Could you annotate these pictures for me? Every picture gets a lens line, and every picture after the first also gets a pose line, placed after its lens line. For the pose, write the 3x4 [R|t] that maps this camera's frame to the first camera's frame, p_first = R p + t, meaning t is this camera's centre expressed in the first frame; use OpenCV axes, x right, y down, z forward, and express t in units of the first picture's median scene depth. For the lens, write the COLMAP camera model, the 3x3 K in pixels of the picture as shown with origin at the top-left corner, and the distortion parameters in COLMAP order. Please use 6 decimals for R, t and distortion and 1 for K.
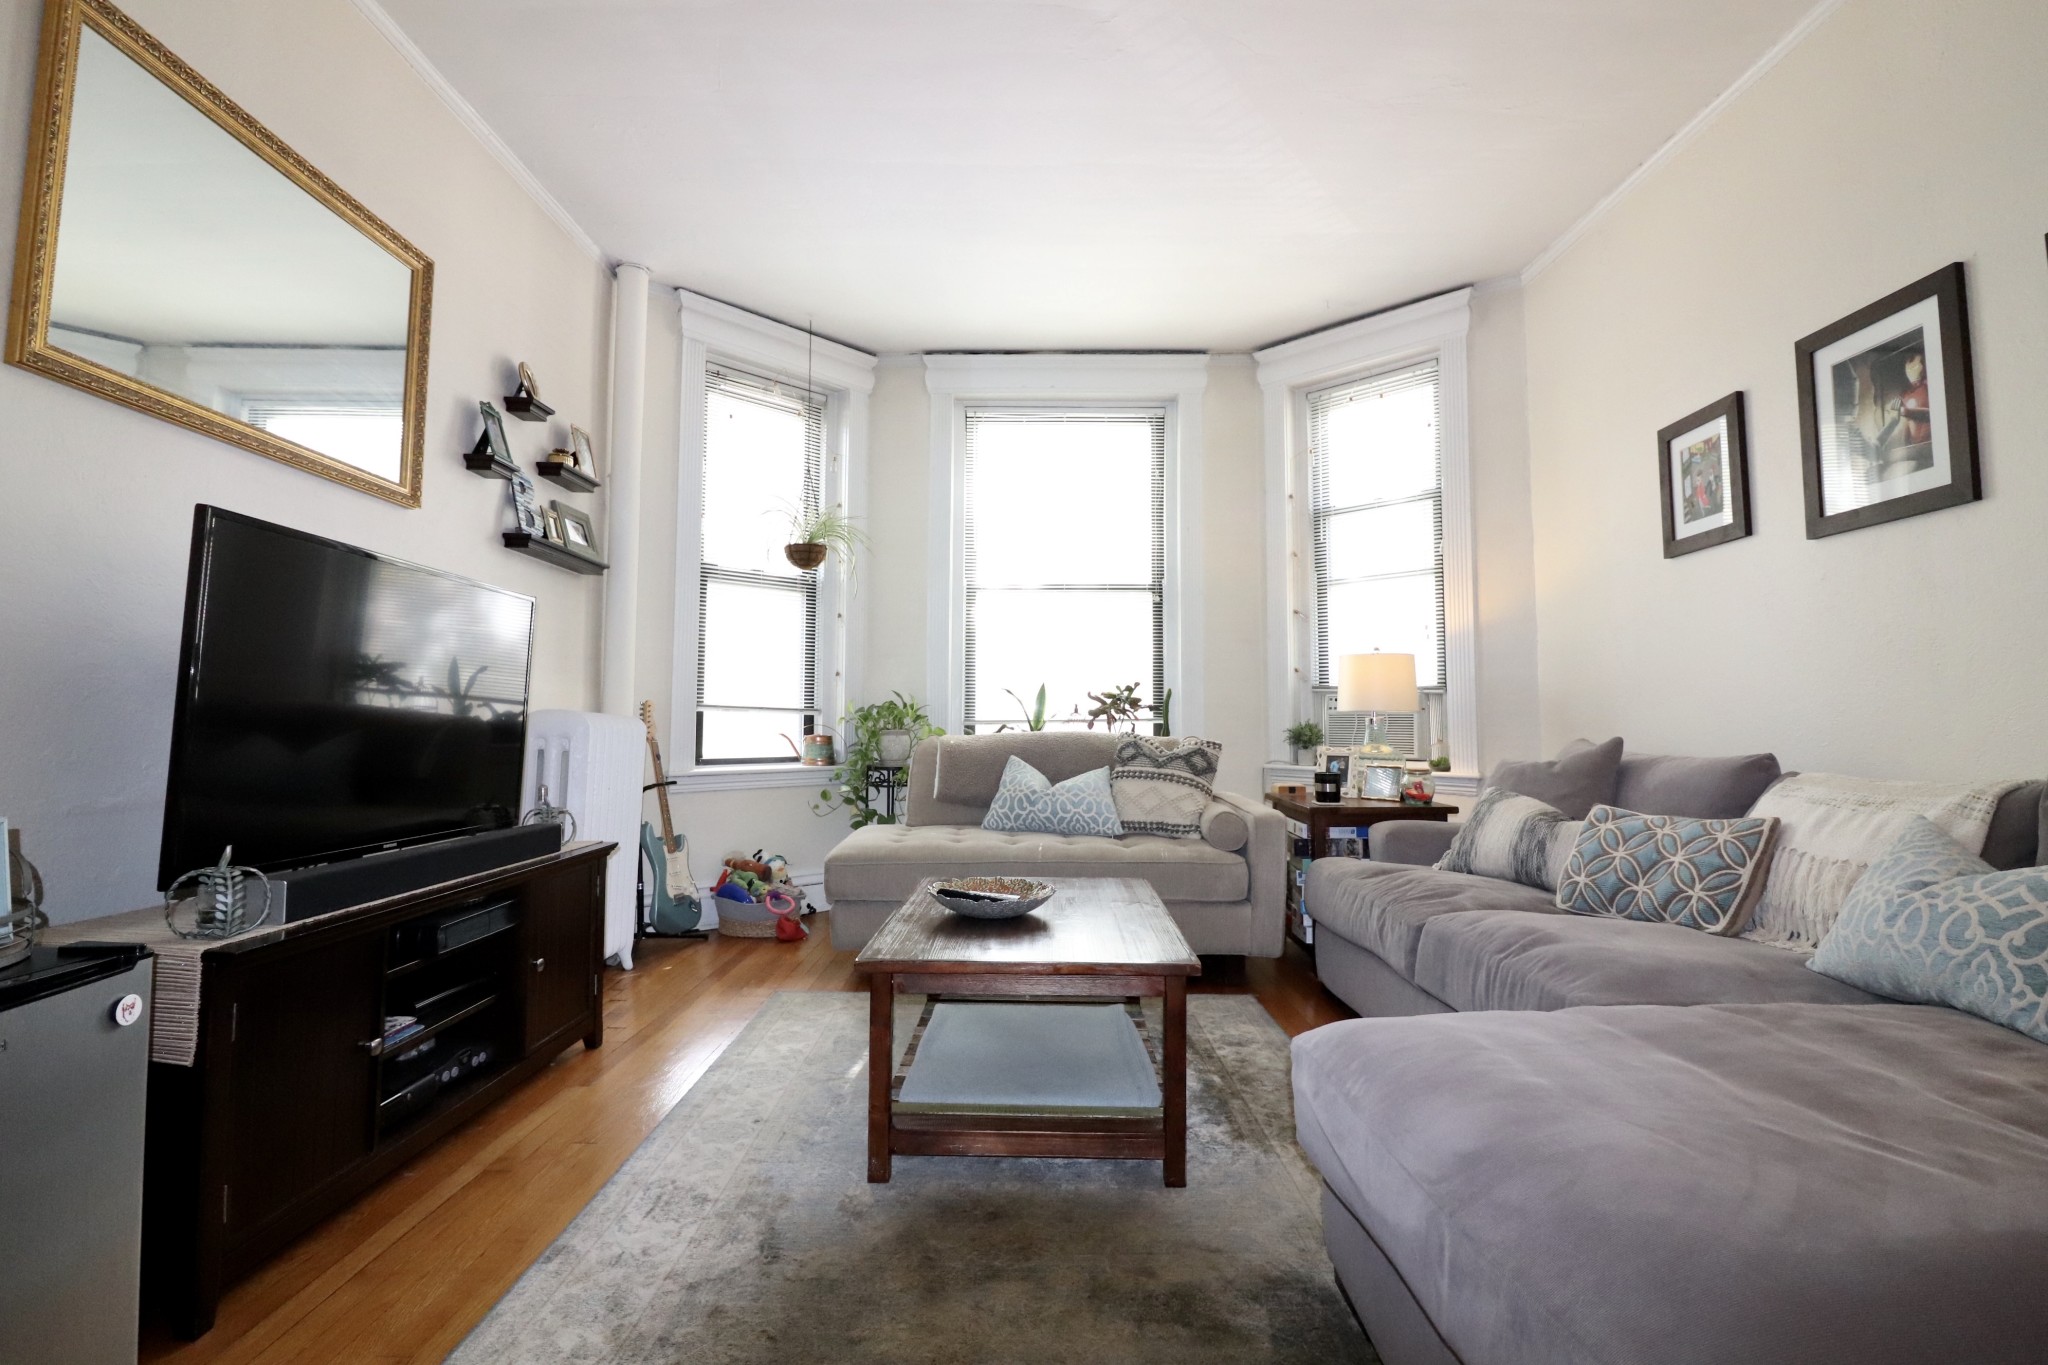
lens RADIAL K [[959.1, 0, 1019.5], [0, 959.1, 669.2], [0, 0, 1]] dist [-0.000068, -0.011206]
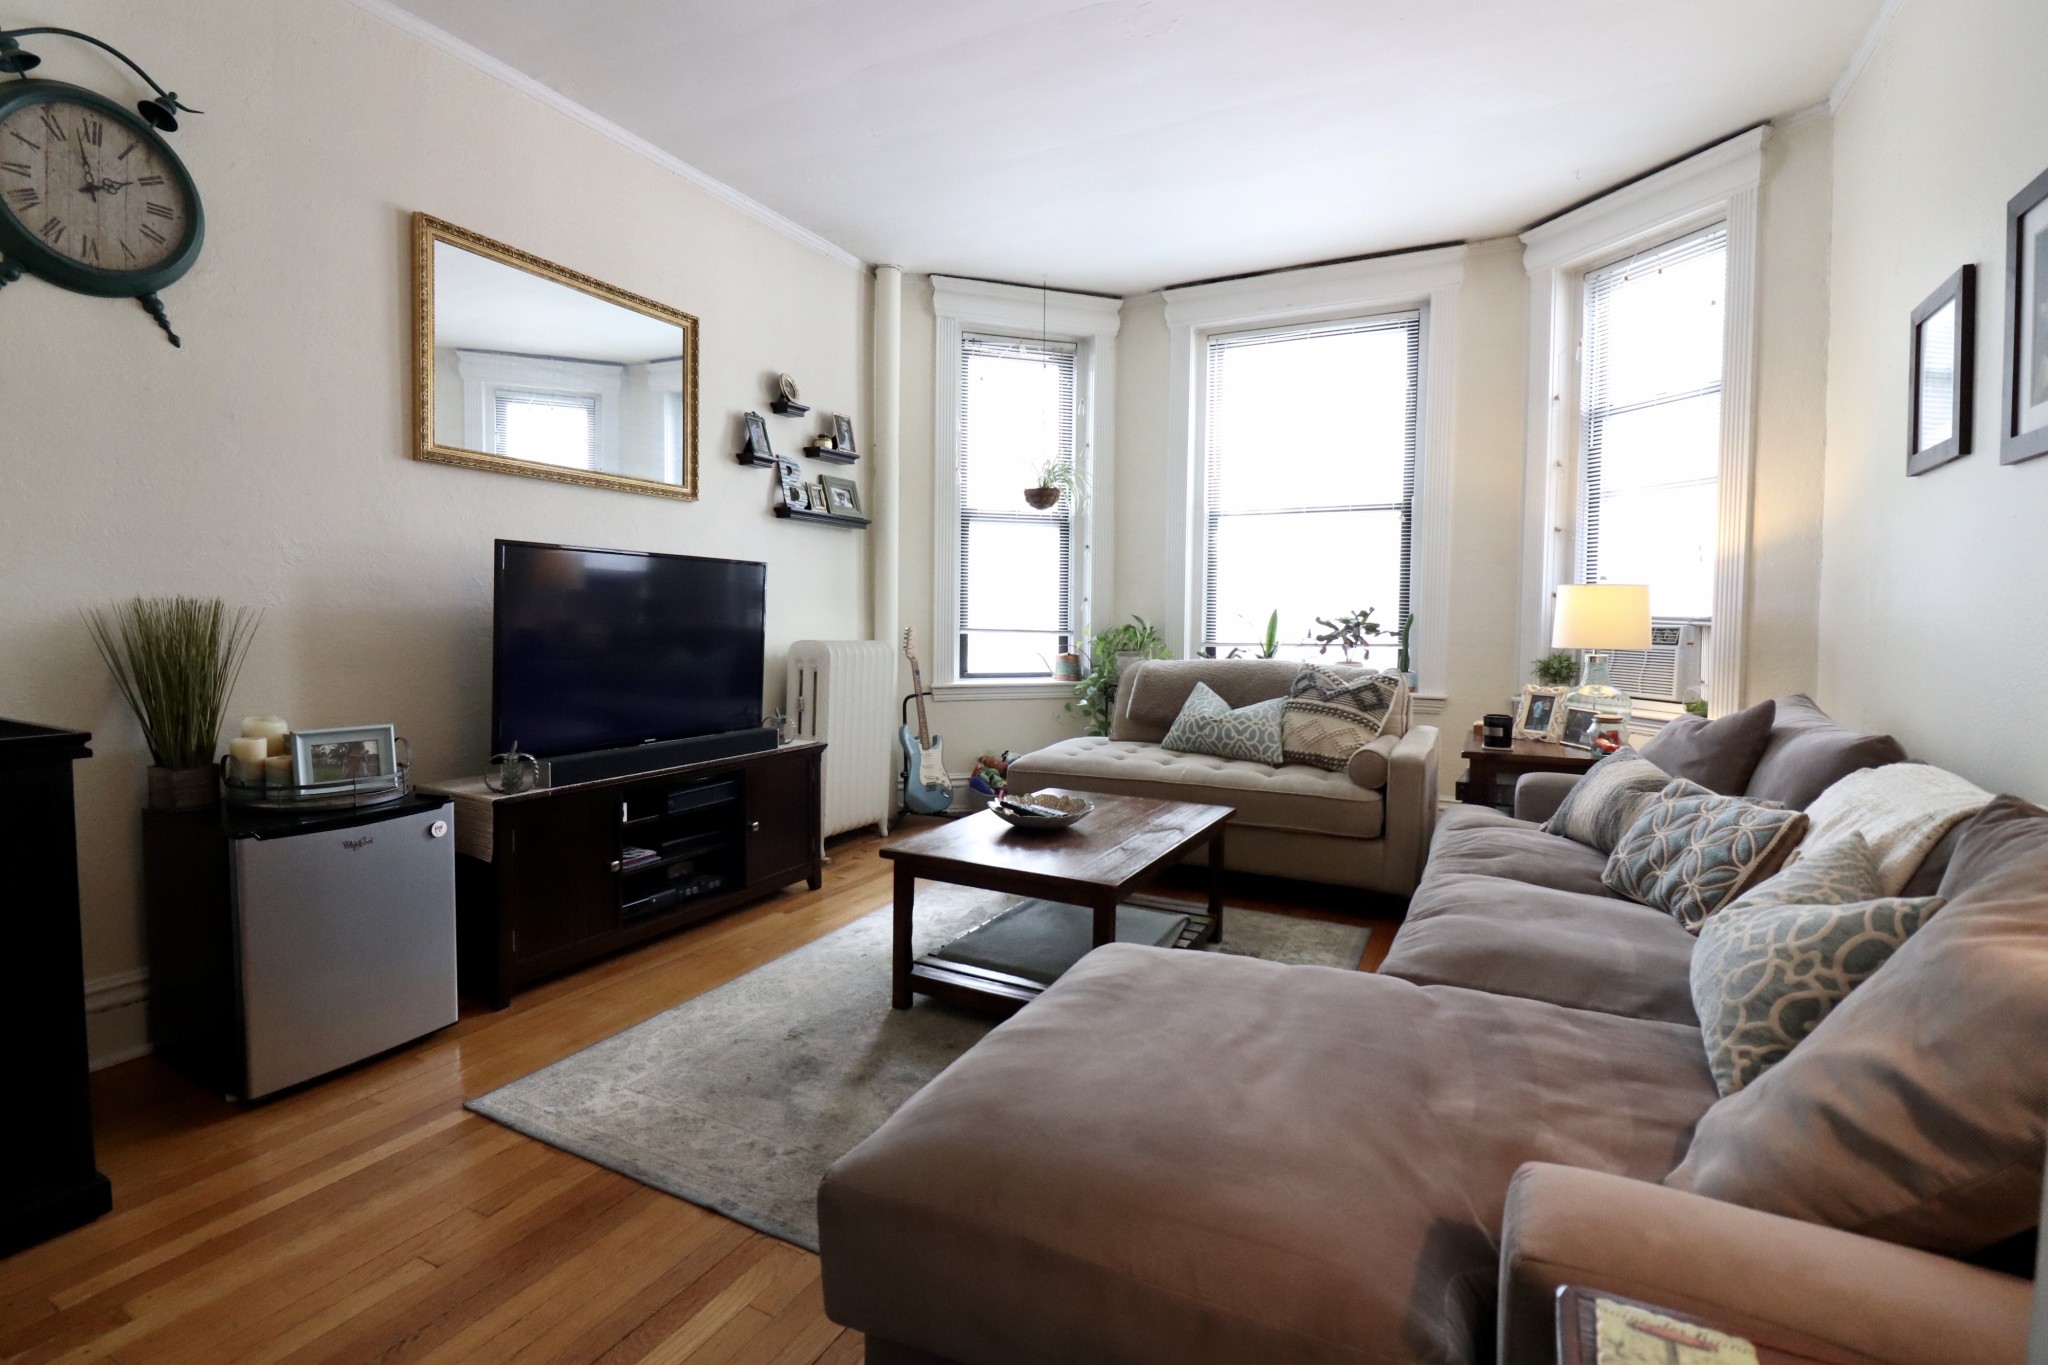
lens RADIAL K [[959.1, 0, 1019.5], [0, 959.1, 669.2], [0, 0, 1]] dist [-0.000068, -0.011206]
pose [[0.888866, 0.032671, -0.457001, 0.310577], [0.019599, 0.993830, 0.109169, -0.046492], [0.457748, -0.105993, 0.882741, -0.039058]]
